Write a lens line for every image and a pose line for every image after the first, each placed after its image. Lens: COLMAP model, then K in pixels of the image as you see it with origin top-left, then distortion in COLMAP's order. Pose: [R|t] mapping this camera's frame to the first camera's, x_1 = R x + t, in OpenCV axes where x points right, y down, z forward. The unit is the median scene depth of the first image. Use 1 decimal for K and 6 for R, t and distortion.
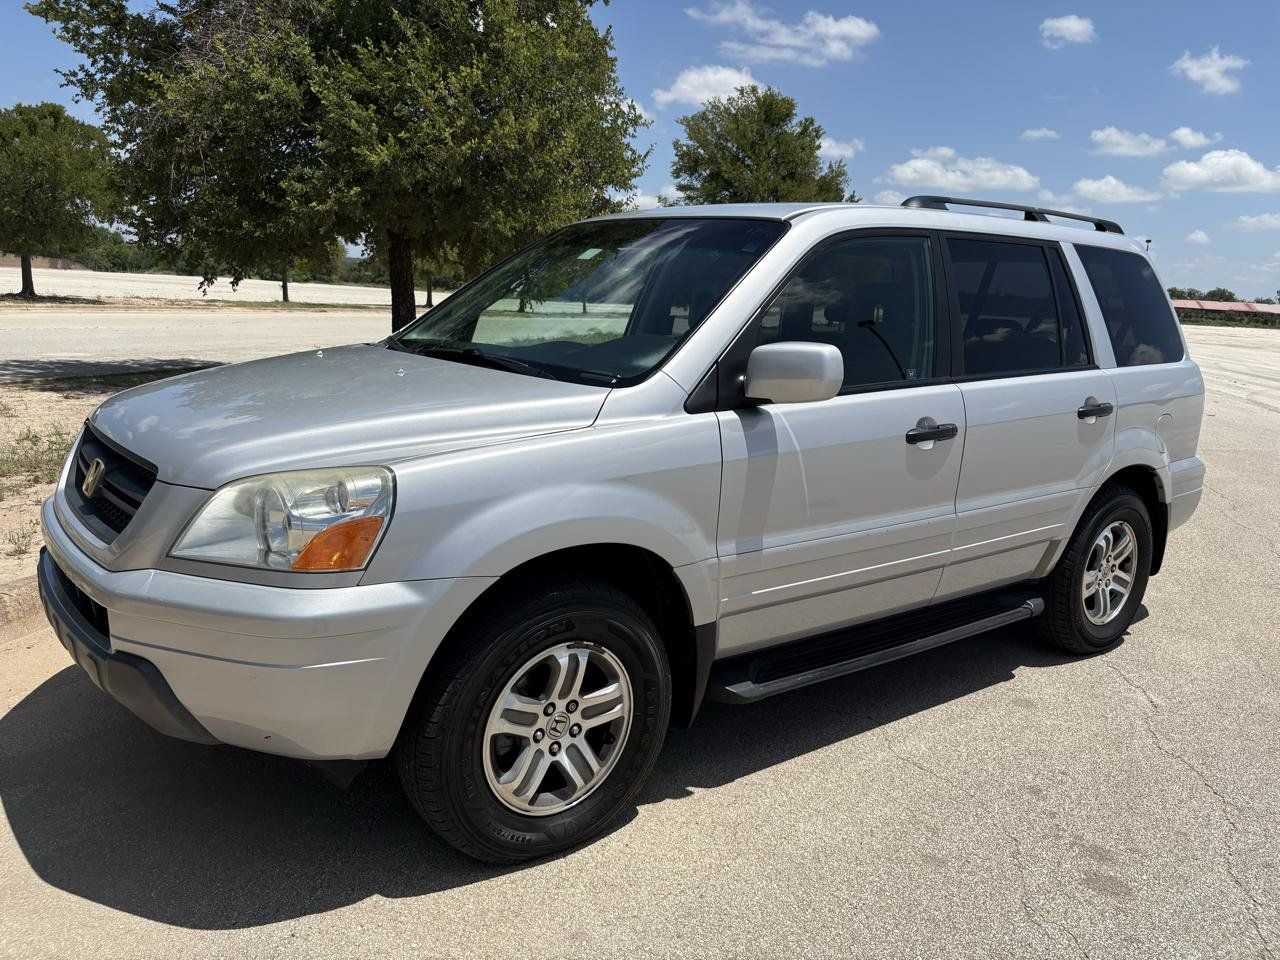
lens RADIAL K [[971.5, 0, 640.0], [0, 971.5, 480.0], [0, 0, 1]] dist [0.013794, 0.004676]
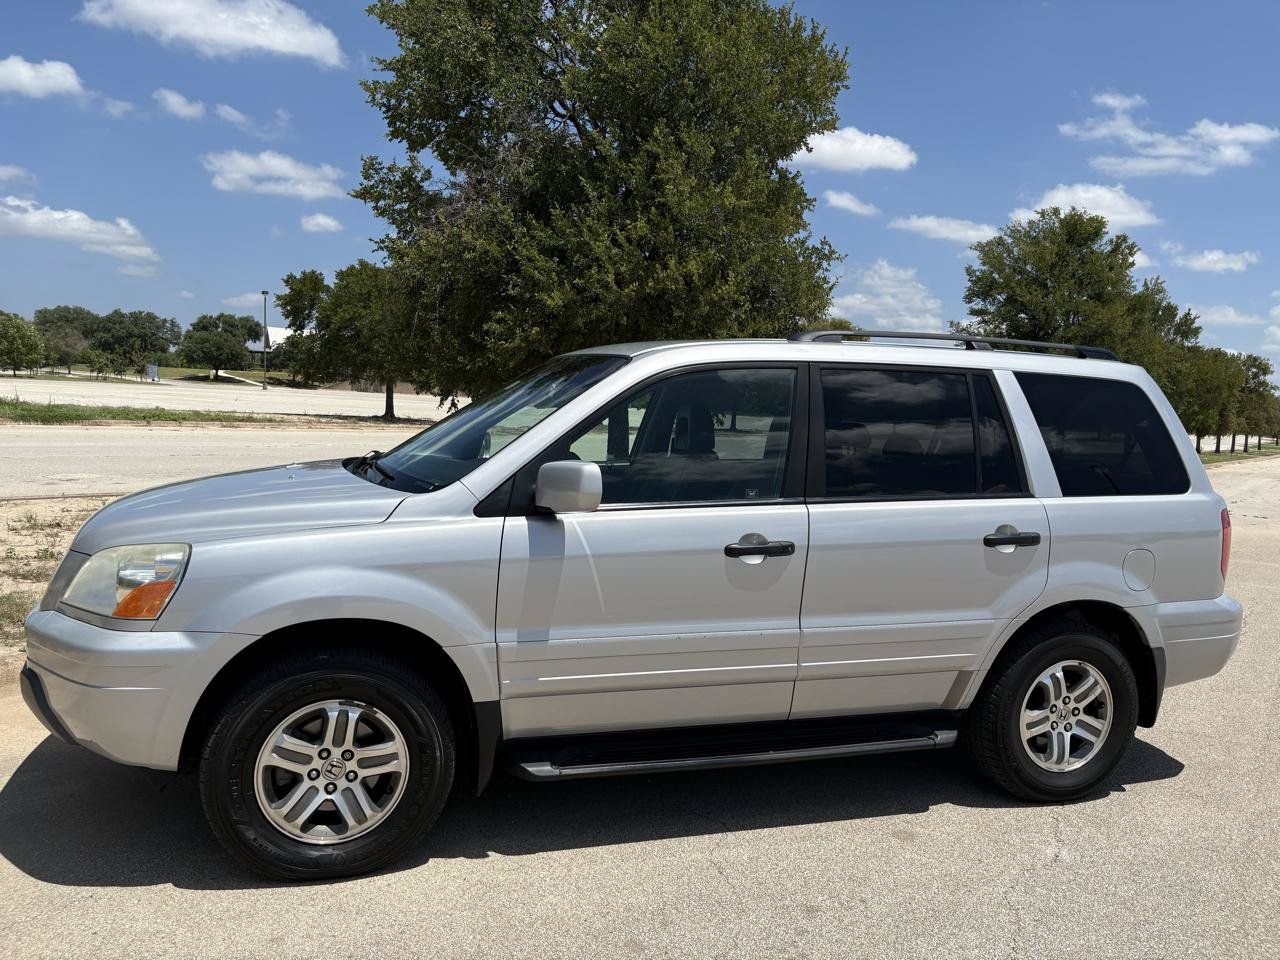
lens RADIAL K [[971.5, 0, 640.0], [0, 971.5, 480.0], [0, 0, 1]] dist [0.013794, 0.004676]
pose [[0.944733, 0.026286, -0.326786, 0.531323], [-0.066861, 0.991279, -0.113559, 0.006375], [0.320951, 0.129132, 0.938251, -0.049594]]
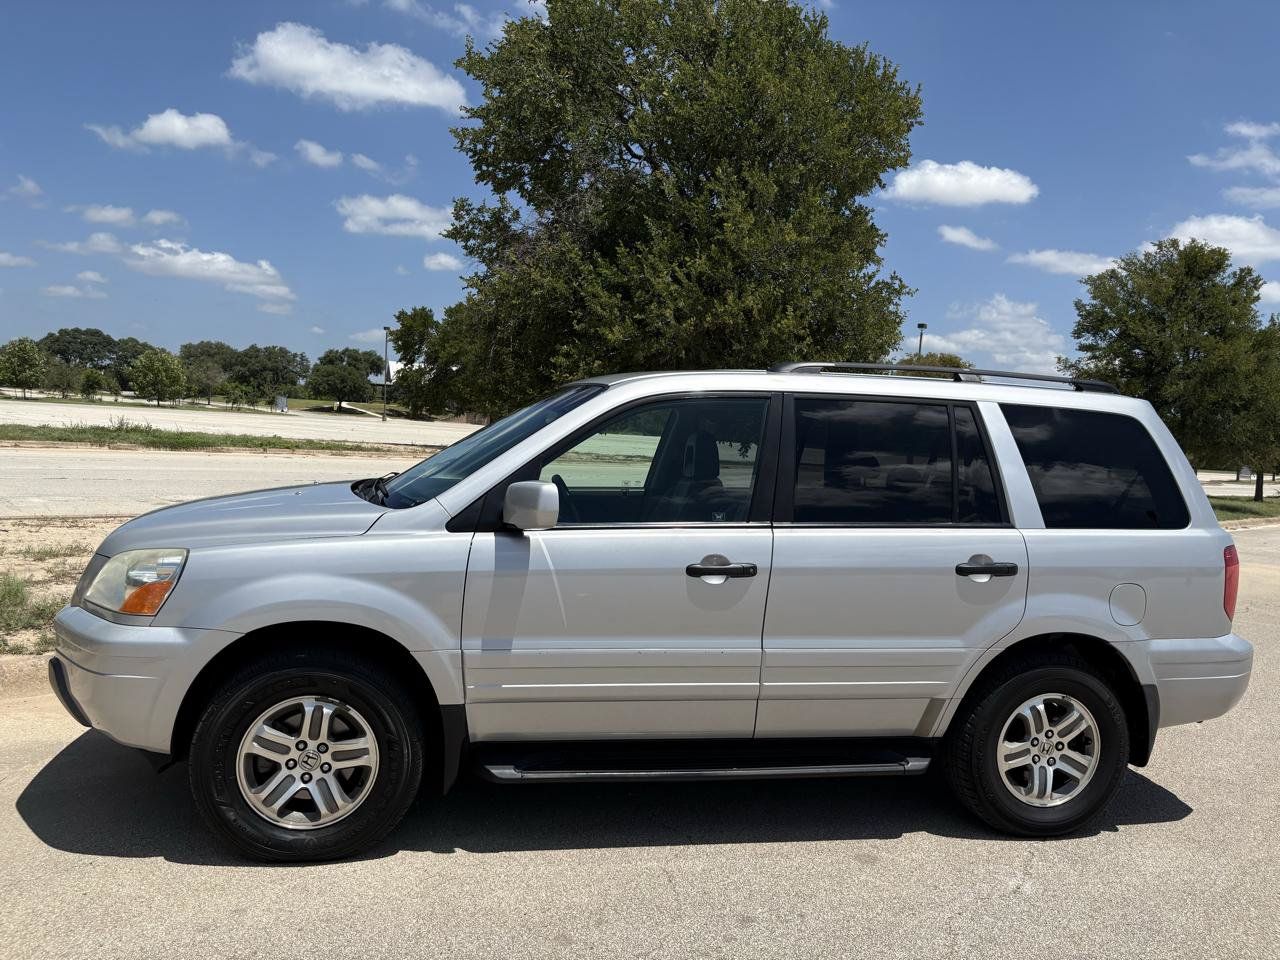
lens RADIAL K [[971.5, 0, 640.0], [0, 971.5, 480.0], [0, 0, 1]] dist [0.013794, 0.004676]
pose [[0.902091, 0.030253, -0.430484, 0.702592], [-0.099545, 0.985225, -0.139362, 0.014280], [0.419908, 0.168569, 0.891775, -0.042760]]
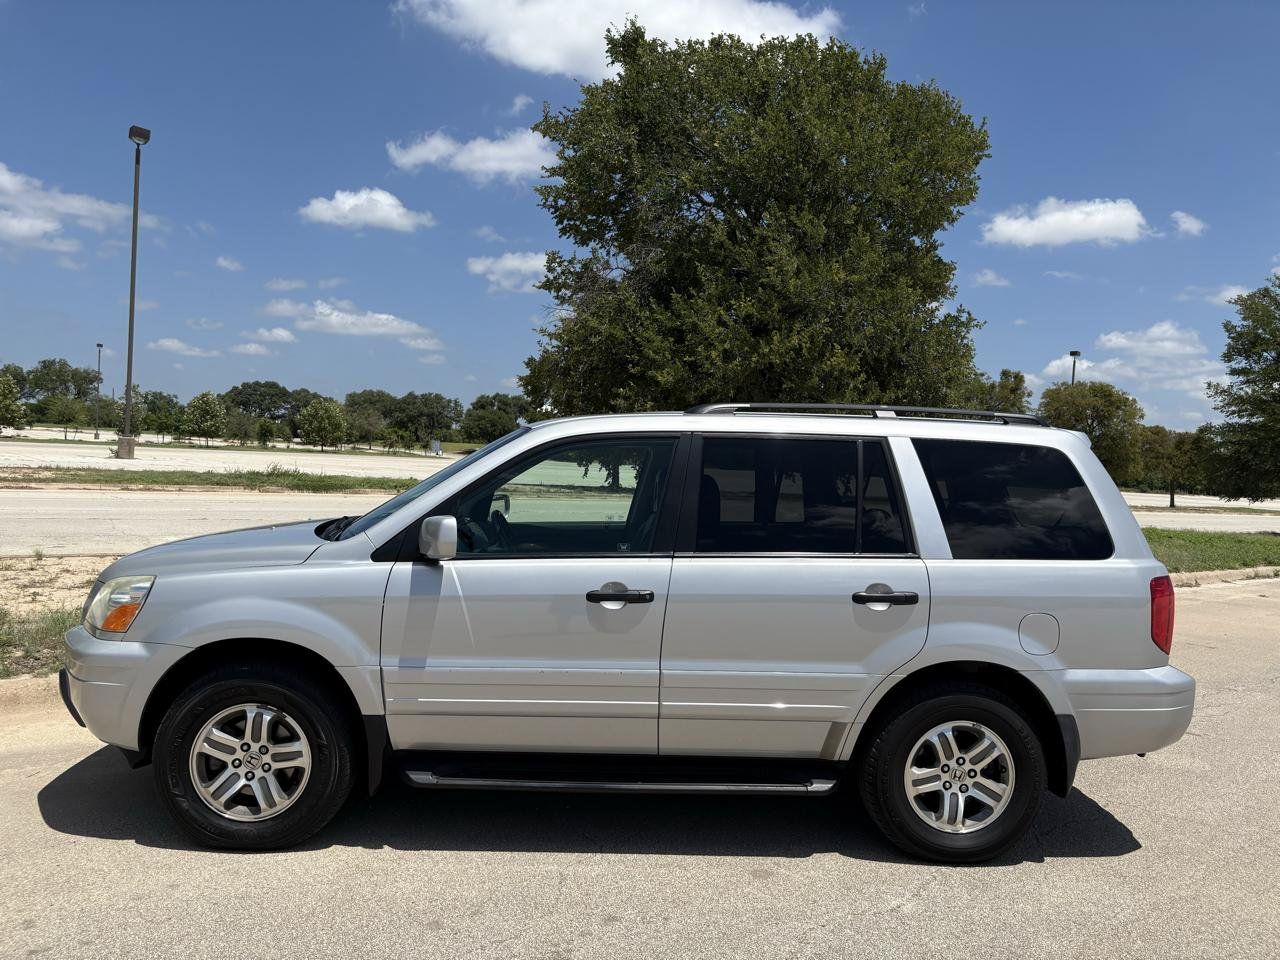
lens RADIAL K [[971.5, 0, 640.0], [0, 971.5, 480.0], [0, 0, 1]] dist [0.013794, 0.004676]
pose [[0.827779, 0.002388, -0.561049, 1.014275], [-0.112675, 0.980326, -0.162069, 0.002124], [0.549623, 0.197373, 0.811762, 0.010843]]
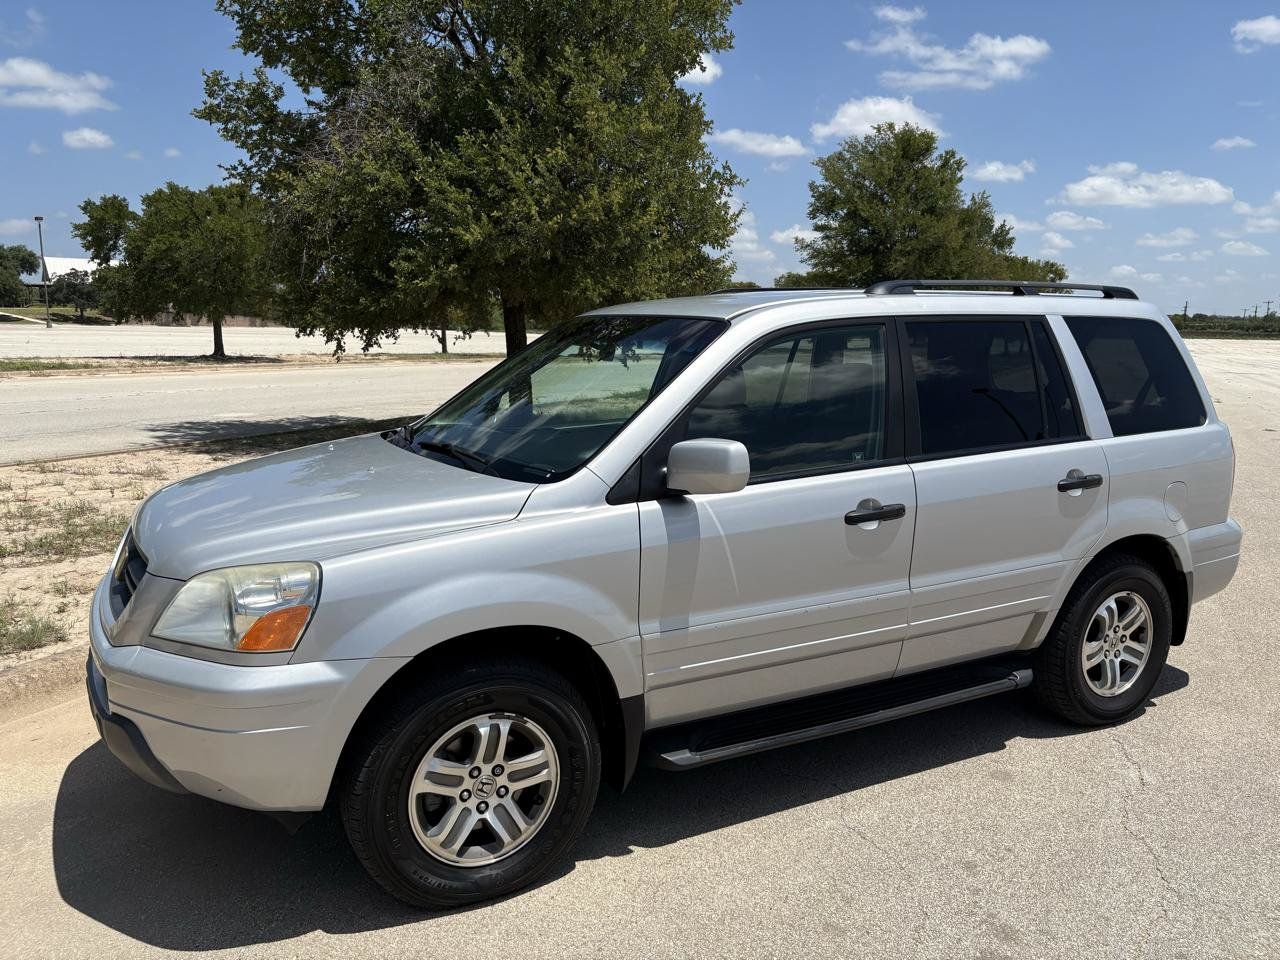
lens RADIAL K [[971.2, 0, 641.1], [0, 971.2, 484.8], [0, 0, 1]] dist [0.011624, 0.007043]
pose [[0.987047, -0.009758, -0.160133, 0.222875], [0.004485, 0.999437, -0.033255, -0.046790], [0.160367, 0.032106, 0.986535, -0.074038]]
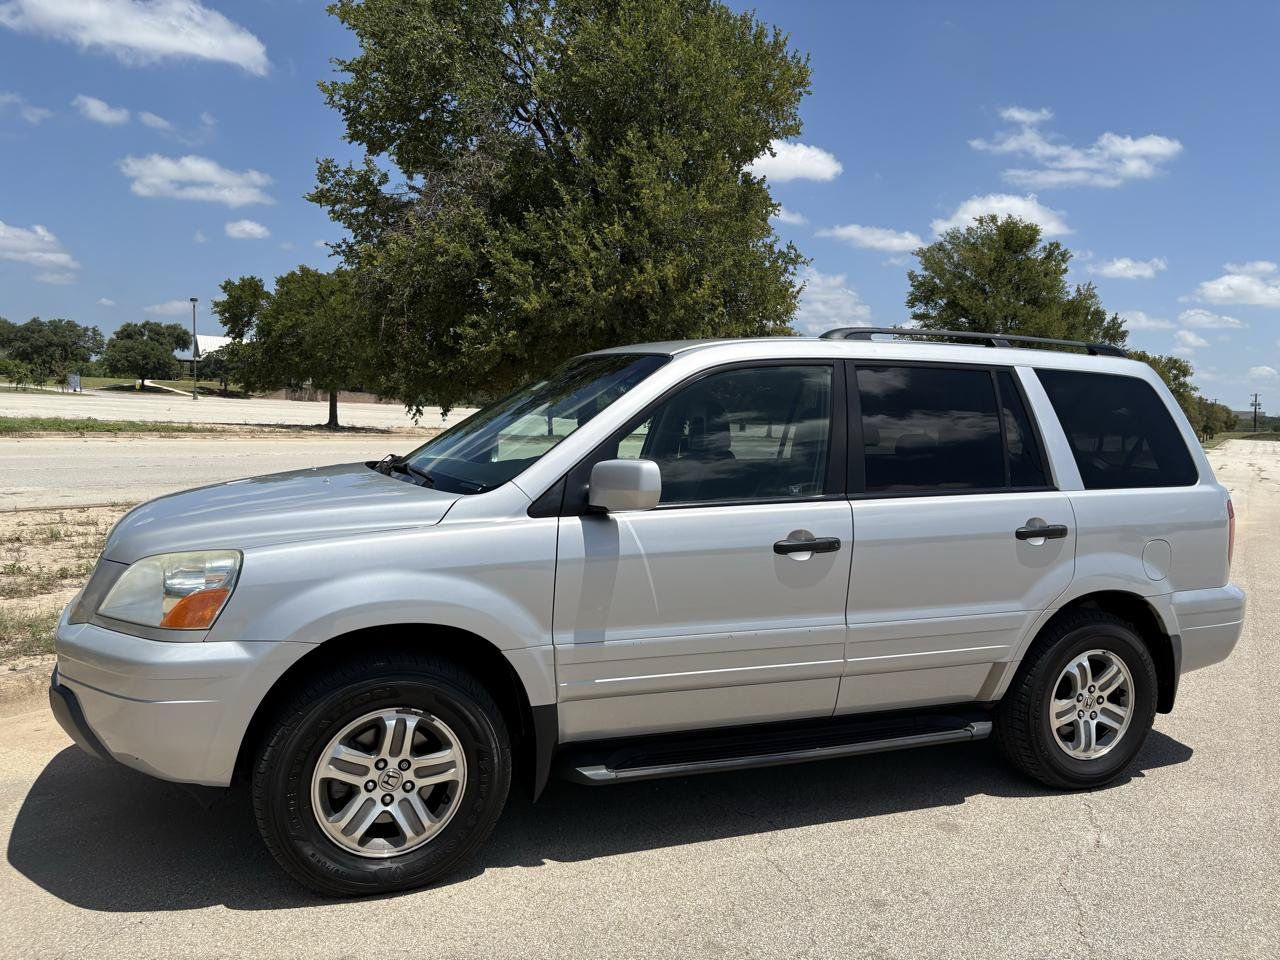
lens RADIAL K [[970.7, 0, 643.7], [0, 970.7, 479.3], [0, 0, 1]] dist [0.014542, 0.001045]
pose [[0.964228, 0.009862, -0.264892, 0.415610], [-0.044305, 0.991247, -0.124367, 0.020356], [0.261347, 0.131654, 0.956224, -0.073775]]
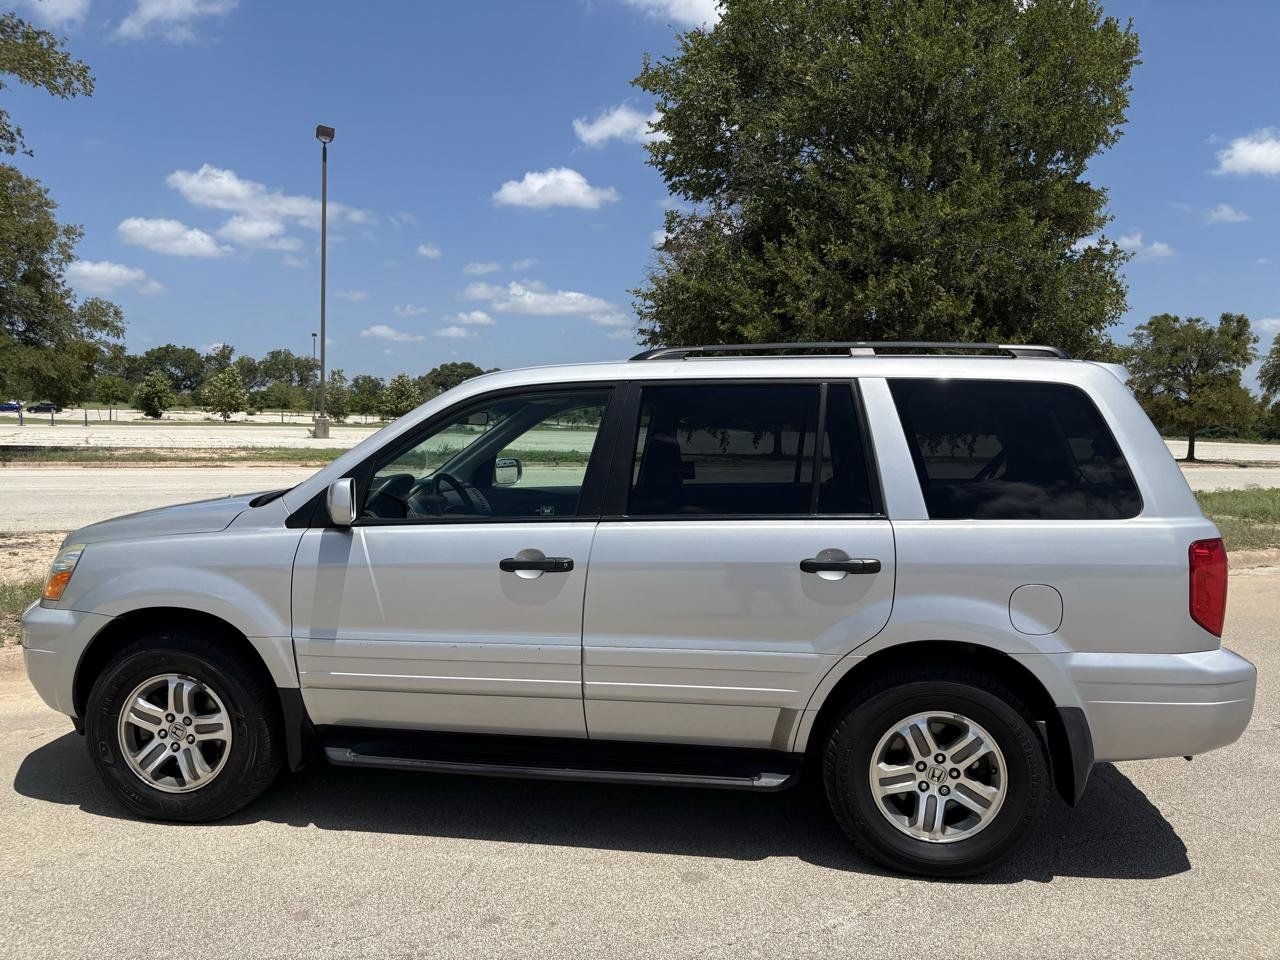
lens RADIAL K [[971.5, 0, 640.0], [0, 971.5, 480.0], [0, 0, 1]] dist [0.013794, 0.004676]
pose [[0.704437, 0.006400, -0.709737, 1.175700], [-0.118637, 0.986953, -0.108852, -0.038169], [0.699781, 0.160880, 0.696006, 0.317551]]
